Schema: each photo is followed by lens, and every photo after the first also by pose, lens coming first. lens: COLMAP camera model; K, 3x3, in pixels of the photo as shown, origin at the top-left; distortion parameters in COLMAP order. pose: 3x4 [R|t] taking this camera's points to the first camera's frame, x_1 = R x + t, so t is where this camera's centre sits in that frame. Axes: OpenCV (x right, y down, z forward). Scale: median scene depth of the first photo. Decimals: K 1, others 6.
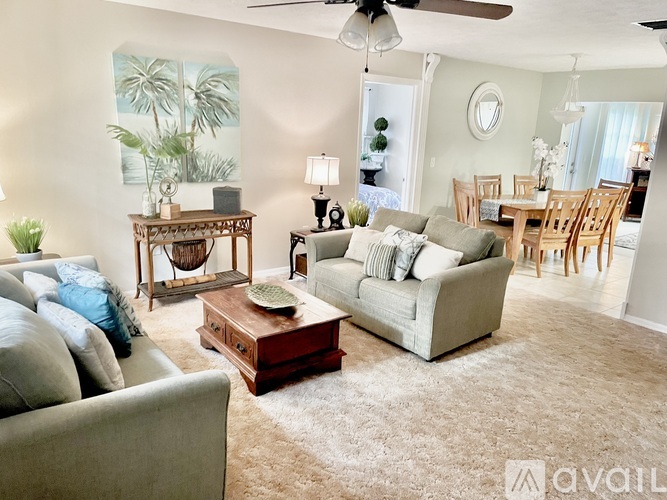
lens RADIAL K [[502.7, 0, 333.5], [0, 502.7, 250.0], [0, 0, 1]] dist [0.006045, 0.001209]
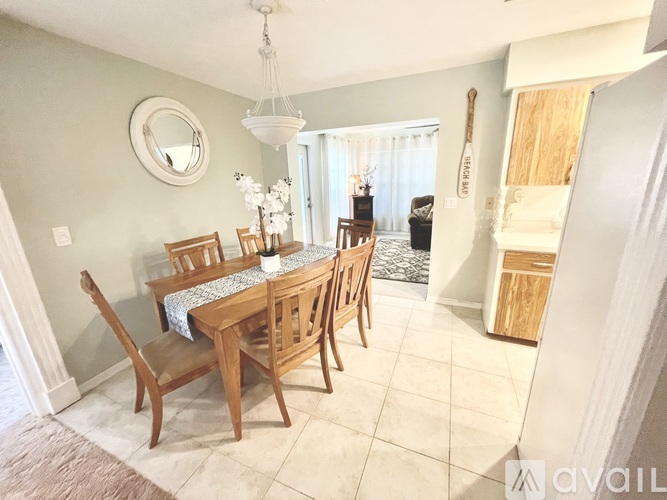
lens RADIAL K [[267.5, 0, 333.5], [0, 267.5, 250.0], [0, 0, 1]] dist [0.000201, 0.000030]
pose [[0.864937, -0.201903, 0.459476, 0.324907], [0.188751, 0.979161, 0.074950, -0.134089], [-0.465034, 0.021899, 0.885022, 0.647833]]
